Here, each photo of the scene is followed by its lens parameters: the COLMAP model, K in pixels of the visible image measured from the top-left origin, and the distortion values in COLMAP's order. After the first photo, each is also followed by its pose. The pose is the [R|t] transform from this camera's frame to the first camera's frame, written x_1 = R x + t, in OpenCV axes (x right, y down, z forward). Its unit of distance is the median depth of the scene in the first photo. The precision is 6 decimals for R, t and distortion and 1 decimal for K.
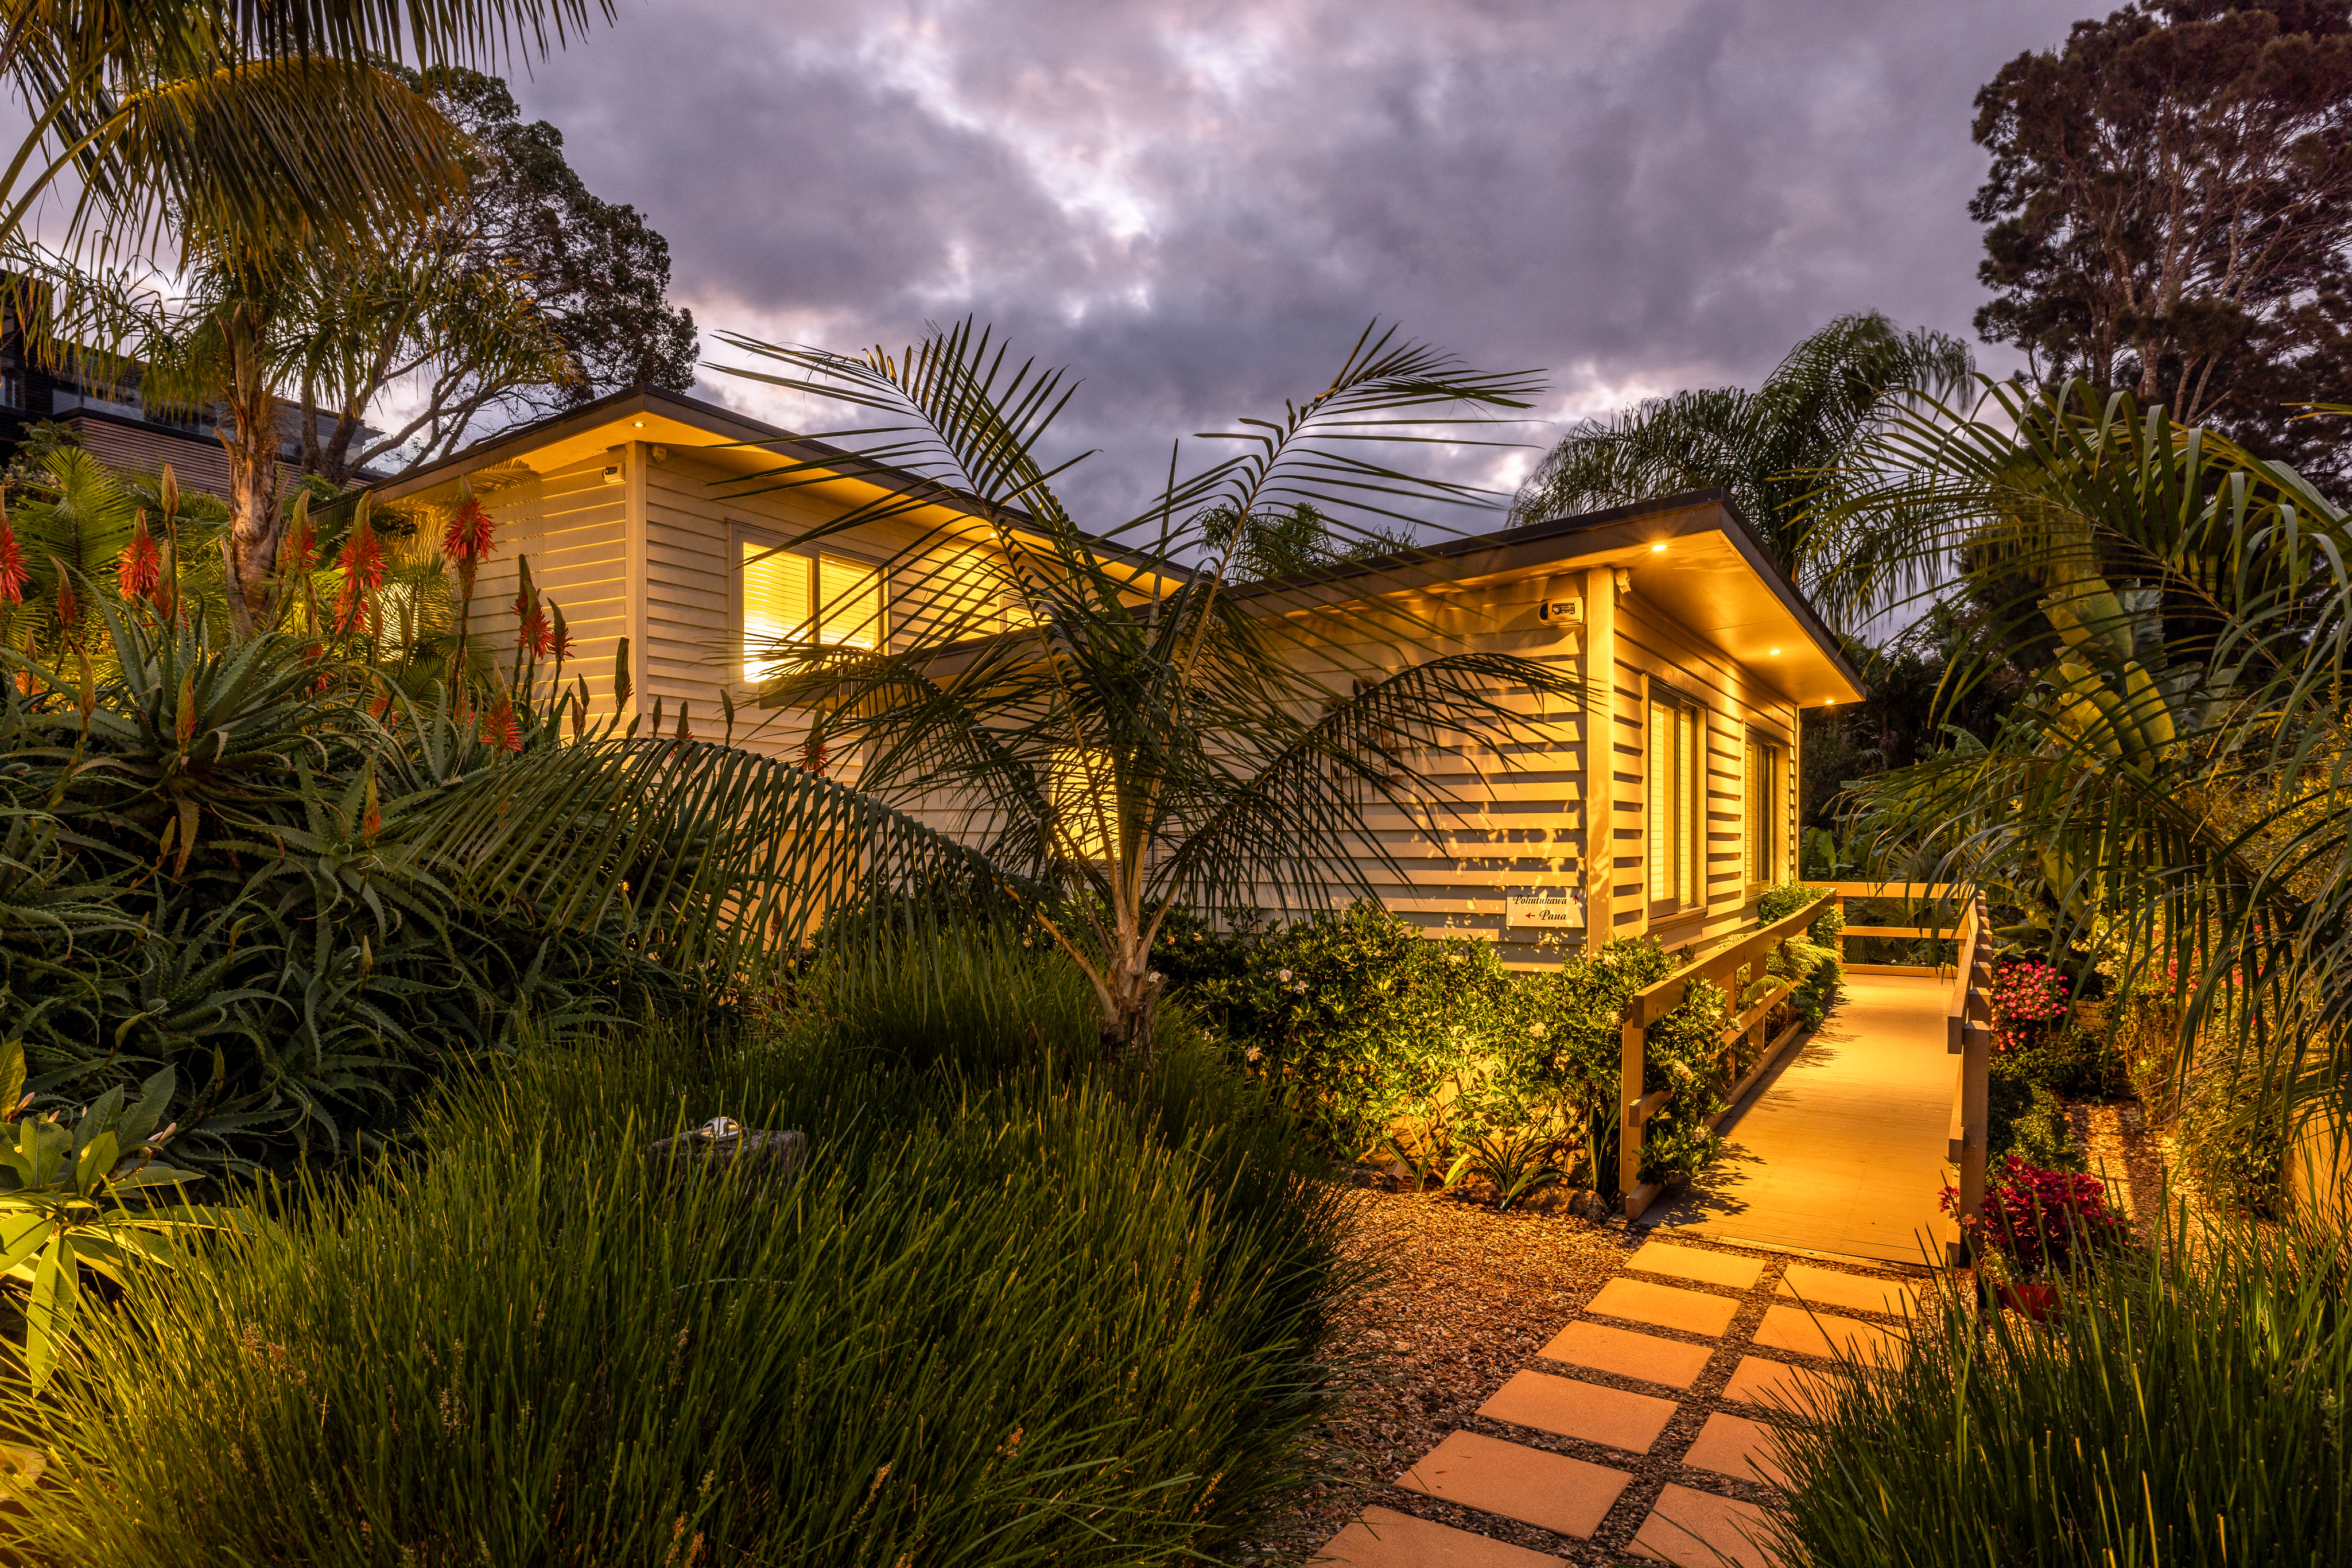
lens RADIAL K [[1345.5, 0, 1185.0], [0, 1345.5, 860.5], [0, 0, 1]] dist [-0.003955, -0.000093]
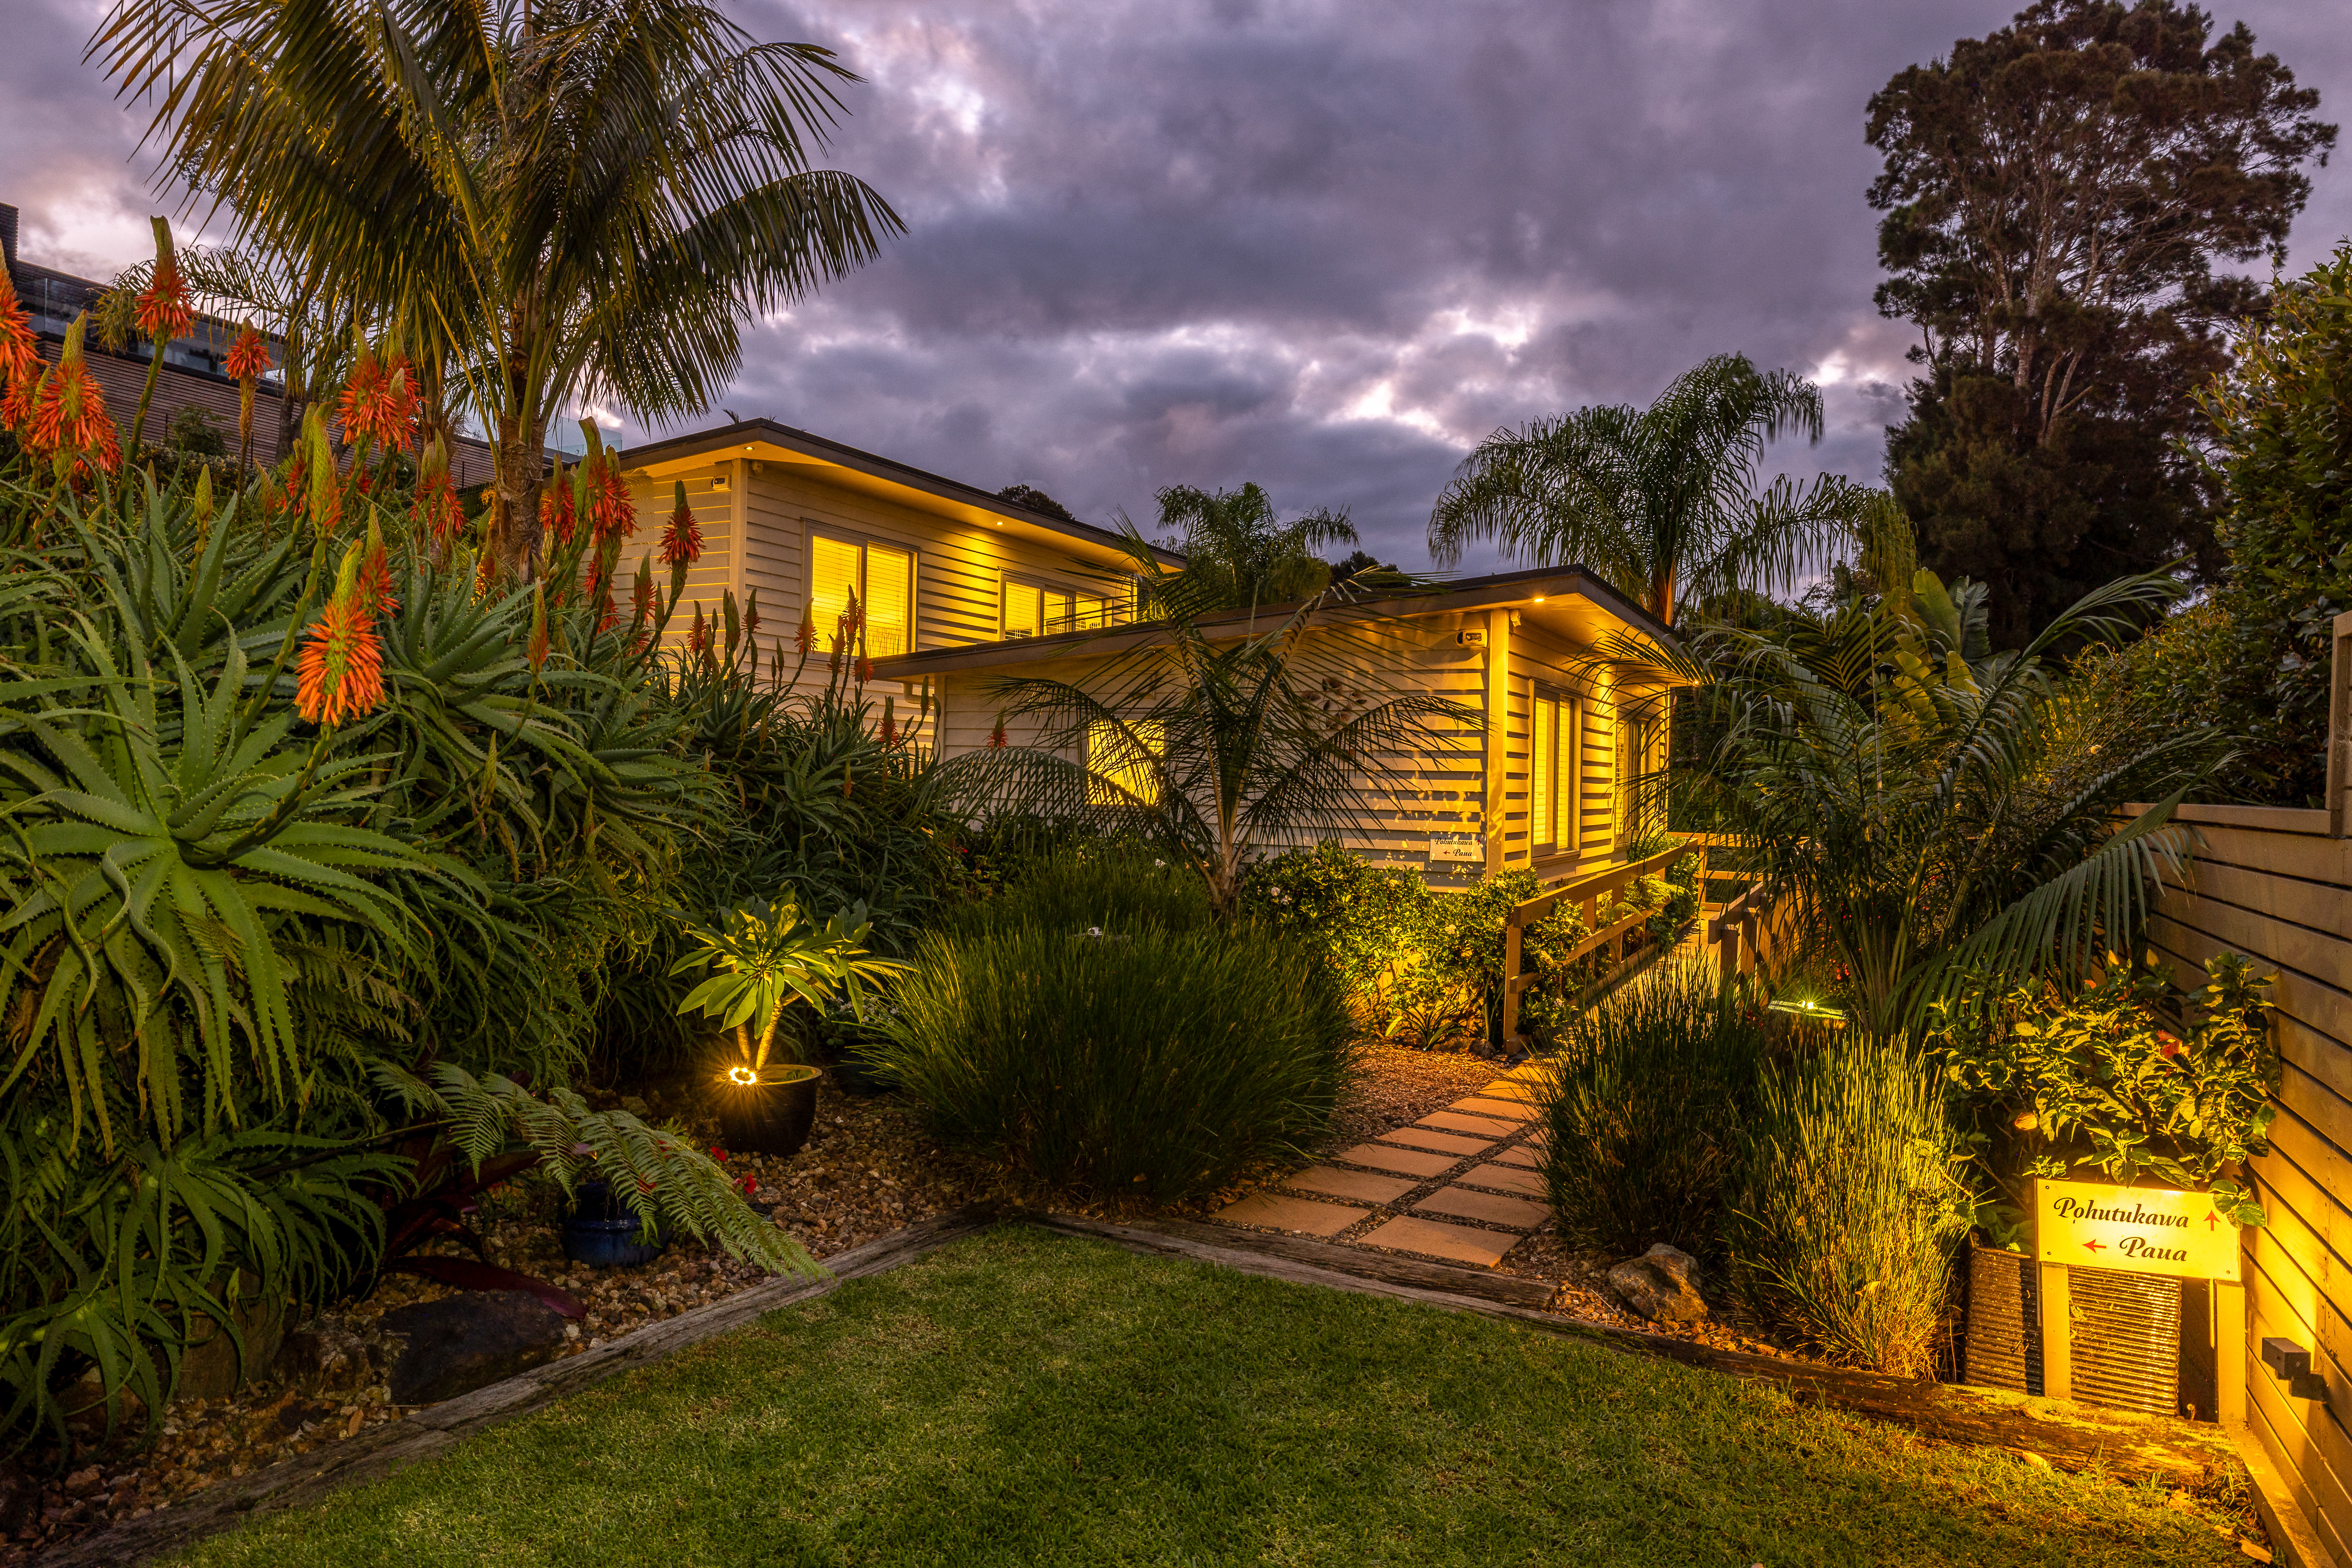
lens RADIAL K [[1443.7, 0, 1171.7], [0, 1443.7, 779.1], [0, 0, 1]] dist [0.001238, -0.001186]
pose [[0.997649, 0.021836, 0.064967, -0.103255], [-0.020992, 0.999687, -0.013632, -0.007363], [-0.065244, 0.012236, 0.997794, -0.388340]]
